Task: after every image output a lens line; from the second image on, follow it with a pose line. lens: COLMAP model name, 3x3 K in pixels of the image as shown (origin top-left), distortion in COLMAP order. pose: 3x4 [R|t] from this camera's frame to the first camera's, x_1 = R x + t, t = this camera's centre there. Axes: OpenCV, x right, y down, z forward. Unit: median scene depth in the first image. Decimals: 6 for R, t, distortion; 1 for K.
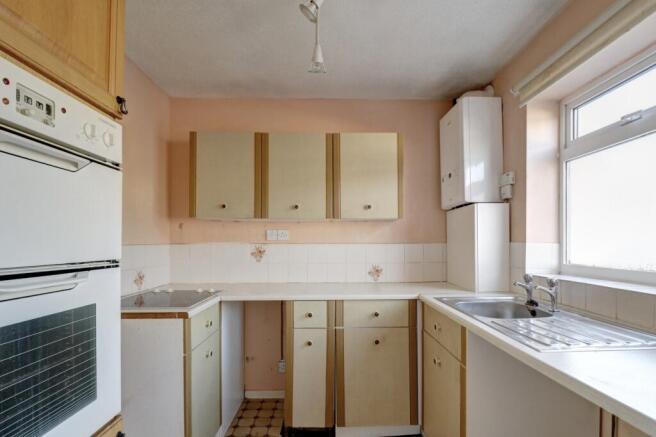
lens RADIAL K [[316.4, 0, 328.5], [0, 316.4, 246.4], [0, 0, 1]] dist [0.001840, -0.013558]
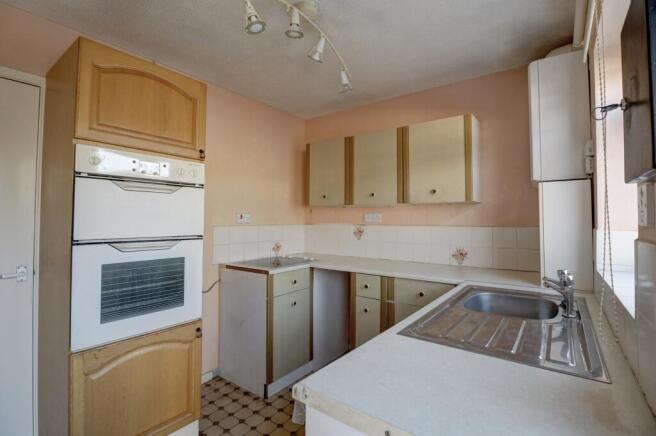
lens RADIAL K [[305.5, 0, 335.8], [0, 305.5, 218.0], [0, 0, 1]] dist [-0.001819, -0.013263]
pose [[0.800551, 0.000204, -0.599264, 0.468501], [-0.011677, 0.999815, -0.015259, -0.018212], [0.599151, 0.019213, 0.800406, 0.007540]]
